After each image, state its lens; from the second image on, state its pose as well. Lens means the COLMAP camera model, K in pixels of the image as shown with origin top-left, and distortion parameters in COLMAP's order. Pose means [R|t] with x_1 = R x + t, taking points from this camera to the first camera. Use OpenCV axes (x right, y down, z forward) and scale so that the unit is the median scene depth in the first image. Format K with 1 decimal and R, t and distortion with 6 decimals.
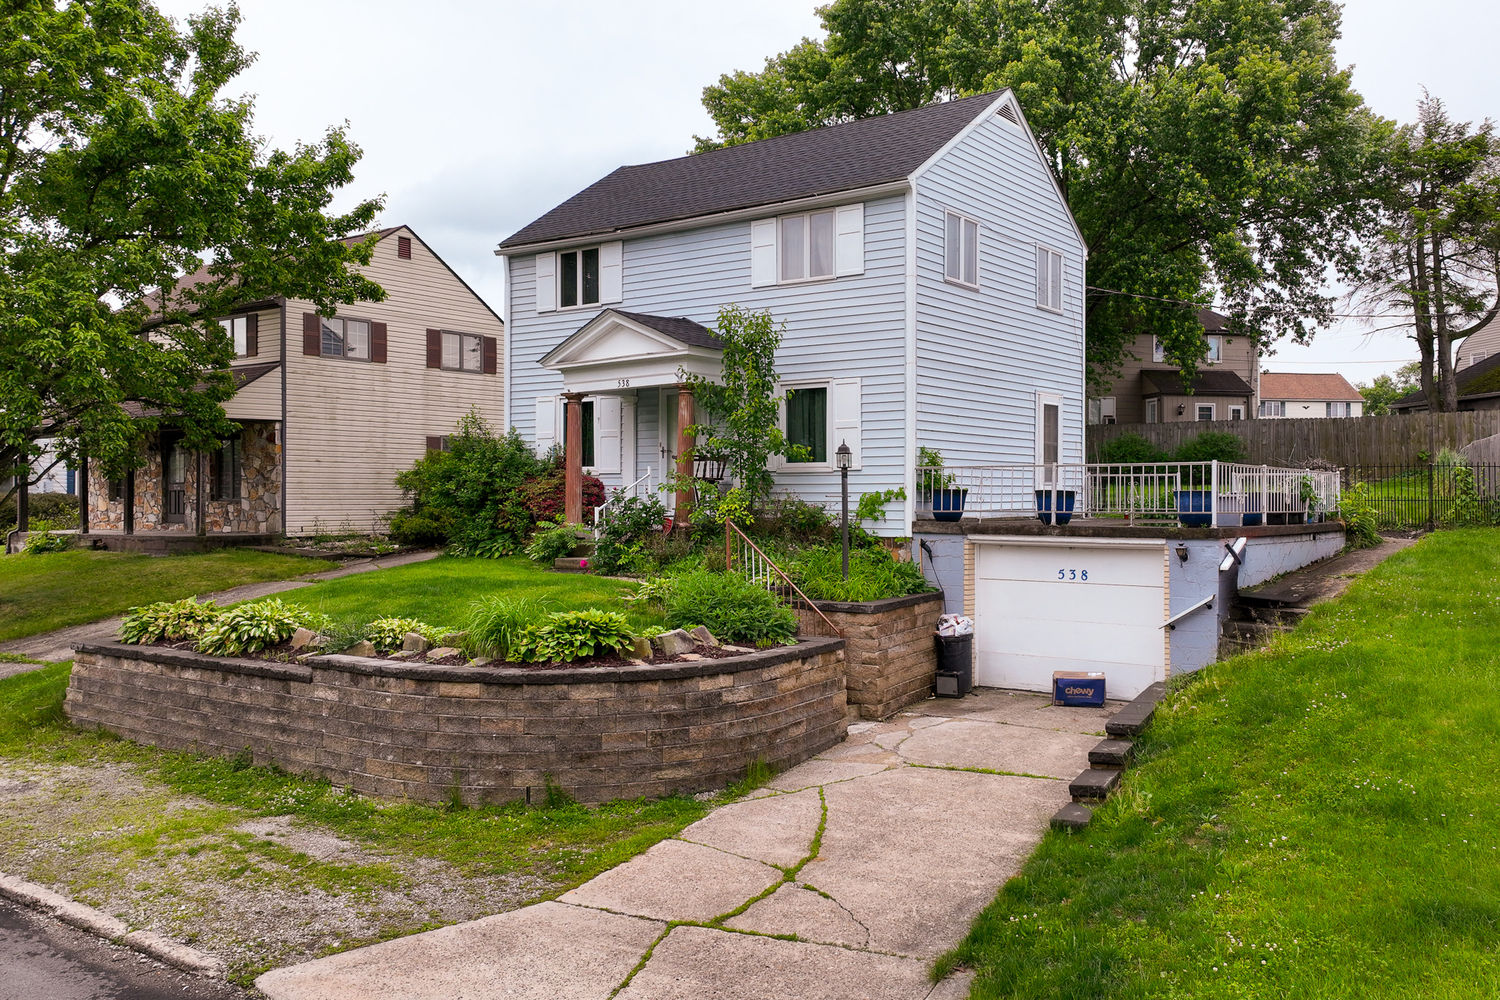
lens RADIAL K [[1261.6, 0, 818.1], [0, 1261.6, 496.6], [0, 0, 1]] dist [0.013893, -0.003276]
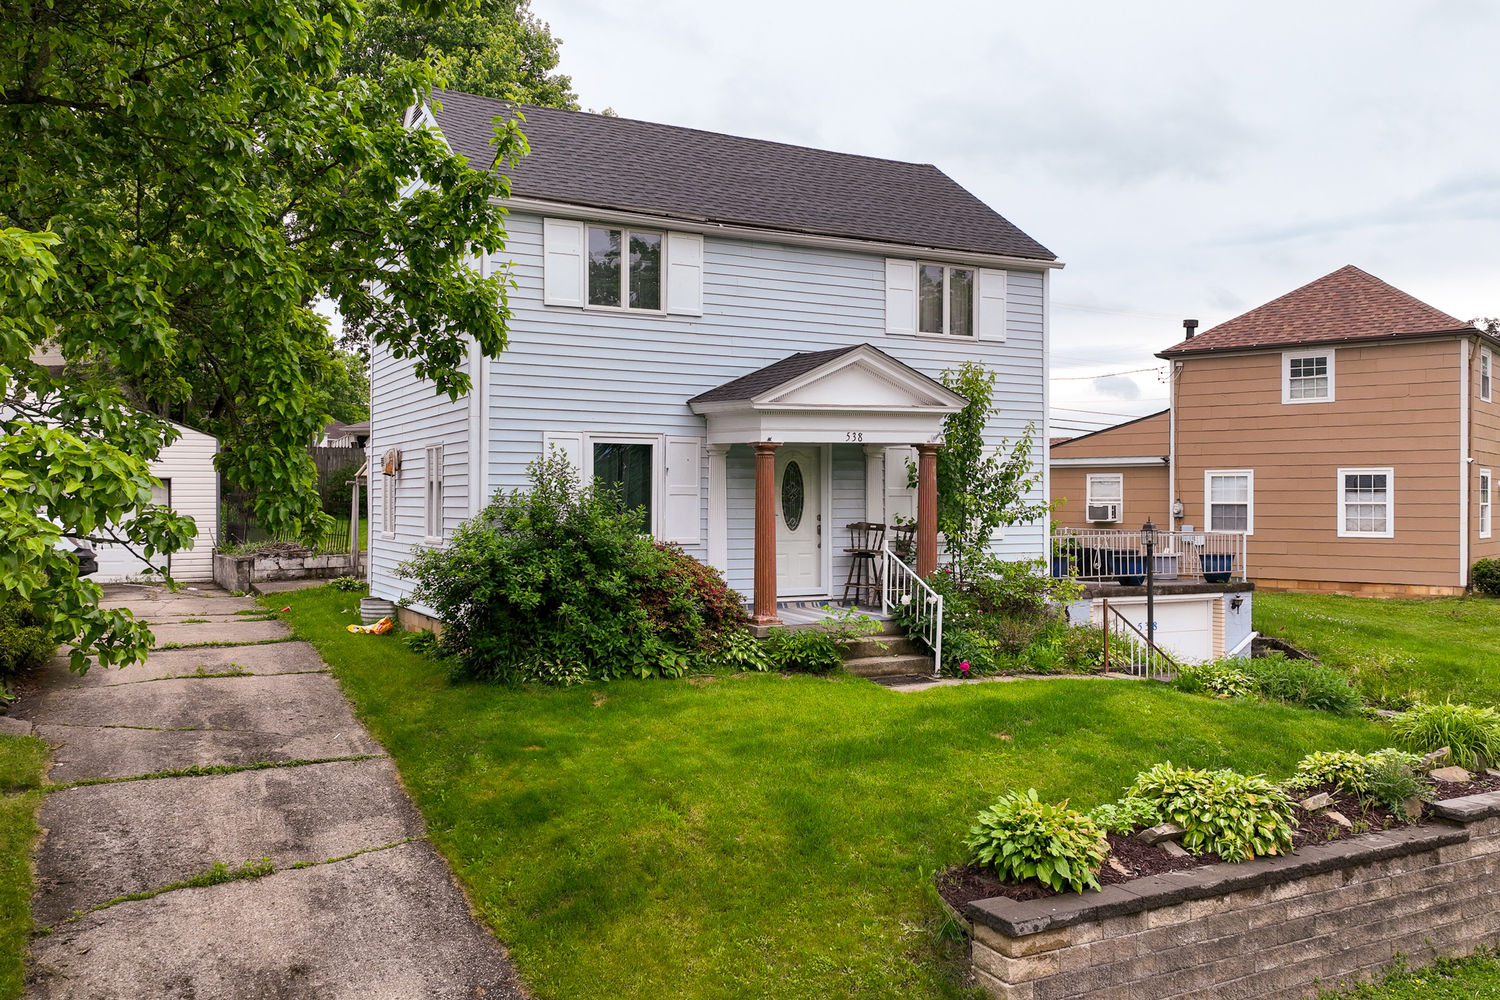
lens RADIAL K [[1261.6, 0, 818.1], [0, 1261.6, 496.6], [0, 0, 1]] dist [0.013893, -0.003276]
pose [[0.432101, -0.001197, 0.901824, -0.945861], [-0.006796, 0.999966, 0.004583, -0.059342], [-0.901800, -0.008109, 0.432079, 0.717033]]
